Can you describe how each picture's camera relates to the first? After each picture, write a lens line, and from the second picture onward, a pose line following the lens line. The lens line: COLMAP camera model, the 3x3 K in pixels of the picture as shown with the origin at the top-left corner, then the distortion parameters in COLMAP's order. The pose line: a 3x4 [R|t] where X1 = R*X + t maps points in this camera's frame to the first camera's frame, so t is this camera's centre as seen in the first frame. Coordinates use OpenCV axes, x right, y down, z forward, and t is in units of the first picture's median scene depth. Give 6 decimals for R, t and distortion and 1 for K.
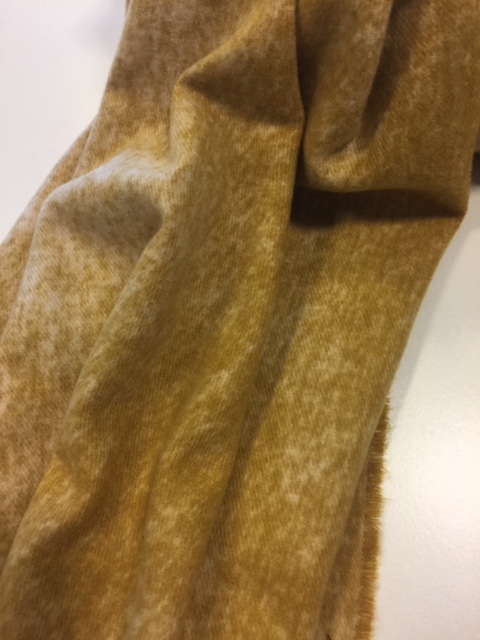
lens RADIAL K [[573.1, 0, 238.9], [0, 573.1, 321.3], [0, 0, 1]] dist [0.021861, 0.006853]
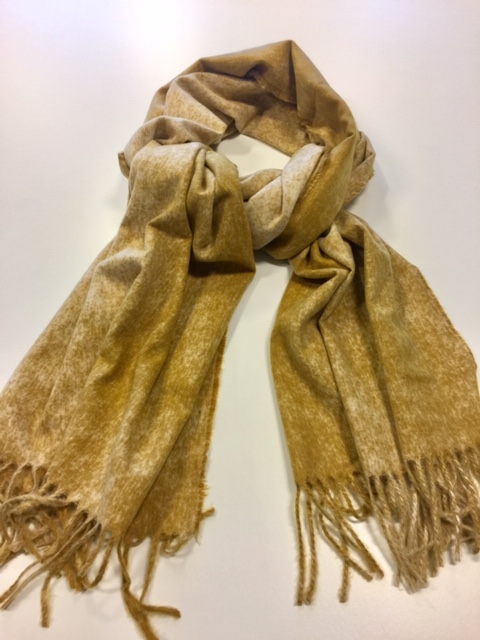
lens RADIAL K [[573.1, 0, 241.0], [0, 573.1, 319.5], [0, 0, 1]] dist [0.021861, 0.006853]
pose [[0.998012, -0.010170, 0.062197, 0.173769], [0.022351, 0.979862, -0.198423, 0.614990], [-0.058927, 0.199419, 0.978141, -1.700014]]
